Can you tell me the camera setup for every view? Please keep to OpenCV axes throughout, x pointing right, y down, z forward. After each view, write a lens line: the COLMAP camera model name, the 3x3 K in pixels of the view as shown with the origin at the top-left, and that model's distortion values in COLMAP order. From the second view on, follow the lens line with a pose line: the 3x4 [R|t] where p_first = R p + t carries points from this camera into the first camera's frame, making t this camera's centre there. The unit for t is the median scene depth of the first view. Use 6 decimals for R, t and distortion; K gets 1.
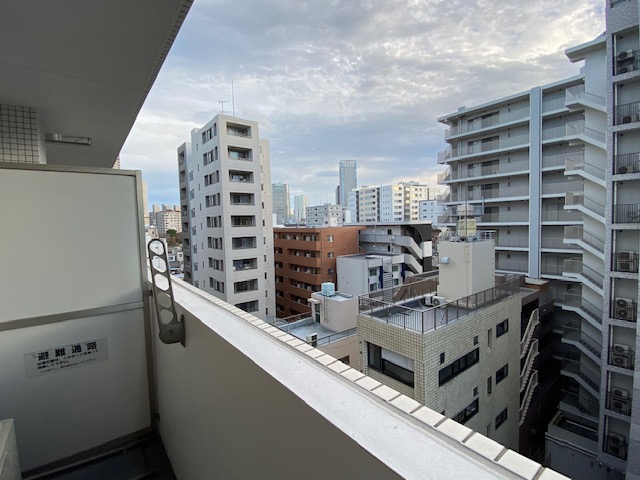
lens RADIAL K [[300.6, 0, 320.8], [0, 300.6, 238.9], [0, 0, 1]] dist [-0.021443, -0.001132]
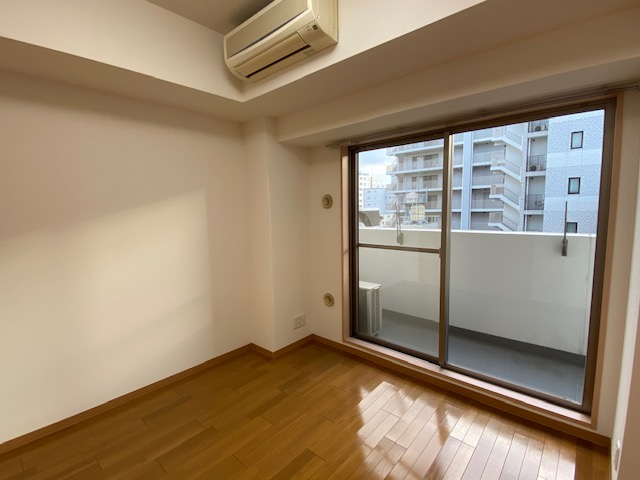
lens RADIAL K [[300.6, 0, 318.7], [0, 300.6, 241.7], [0, 0, 1]] dist [-0.021443, -0.001132]
pose [[0.982922, -0.014661, 0.183436, -0.083194], [0.005194, 0.998634, 0.051983, 0.009276], [-0.183948, -0.050143, 0.981656, -0.072737]]
